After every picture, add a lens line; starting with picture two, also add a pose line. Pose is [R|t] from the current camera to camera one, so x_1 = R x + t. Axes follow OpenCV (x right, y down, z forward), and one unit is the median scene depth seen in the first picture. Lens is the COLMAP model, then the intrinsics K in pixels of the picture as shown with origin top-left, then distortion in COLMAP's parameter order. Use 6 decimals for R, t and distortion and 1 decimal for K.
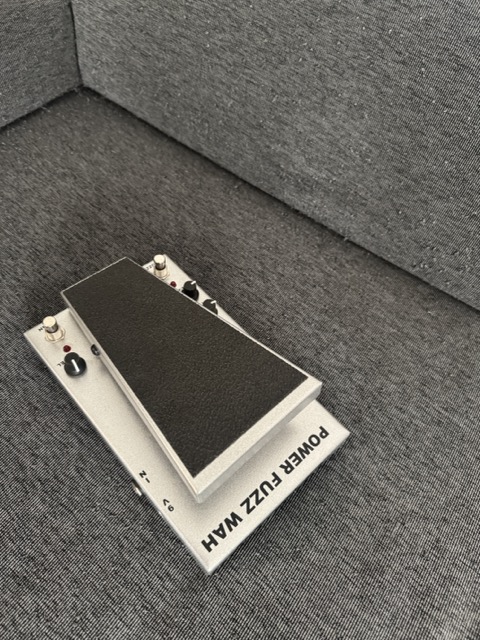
lens RADIAL K [[484.2, 0, 237.0], [0, 484.2, 320.9], [0, 0, 1]] dist [-0.048126, 0.014542]
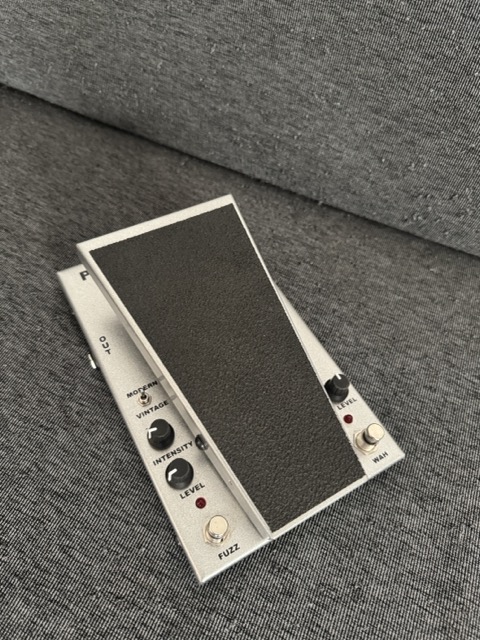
lens RADIAL K [[484.2, 0, 233.6], [0, 484.2, 322.0], [0, 0, 1]] dist [-0.048126, 0.014542]
pose [[0.979036, -0.185333, 0.084501, -0.045077], [0.182571, 0.982404, 0.039384, -0.024664], [-0.090314, -0.023131, 0.995645, 0.165298]]
